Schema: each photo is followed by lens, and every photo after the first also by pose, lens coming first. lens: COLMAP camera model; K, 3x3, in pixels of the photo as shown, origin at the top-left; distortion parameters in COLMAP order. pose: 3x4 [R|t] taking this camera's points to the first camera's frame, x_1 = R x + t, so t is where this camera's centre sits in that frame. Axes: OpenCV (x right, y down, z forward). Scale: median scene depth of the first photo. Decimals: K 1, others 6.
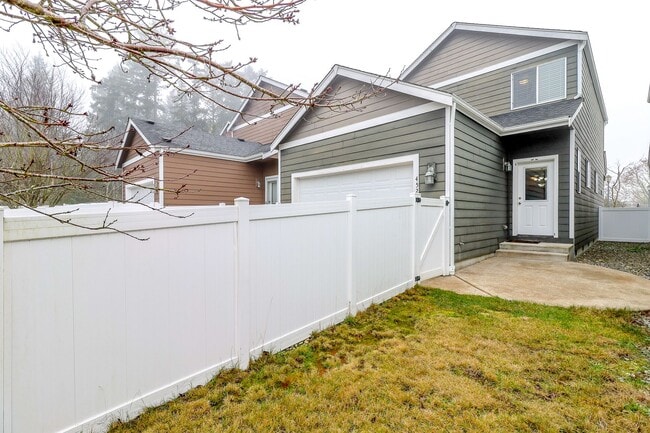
lens RADIAL K [[301.3, 0, 320.1], [0, 301.3, 216.3], [0, 0, 1]] dist [0.003397, 0.001116]
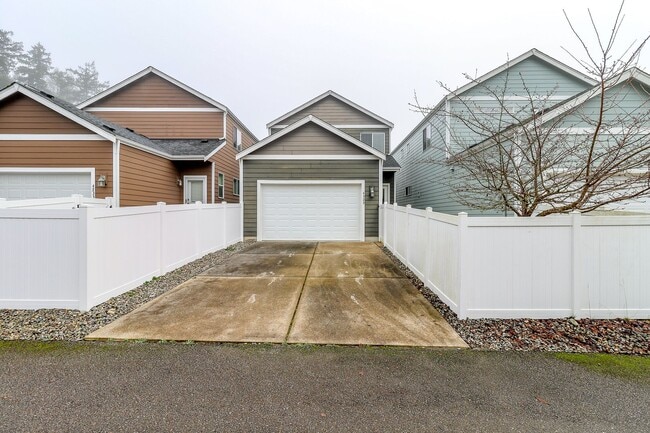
lens RADIAL K [[301.3, 0, 332.0], [0, 301.3, 213.6], [0, 0, 1]] dist [0.003397, 0.001116]
pose [[0.701986, 0.003773, 0.712181, -0.888191], [0.002205, 0.999970, -0.007471, 0.012299], [-0.712187, 0.006815, 0.701957, -0.135603]]
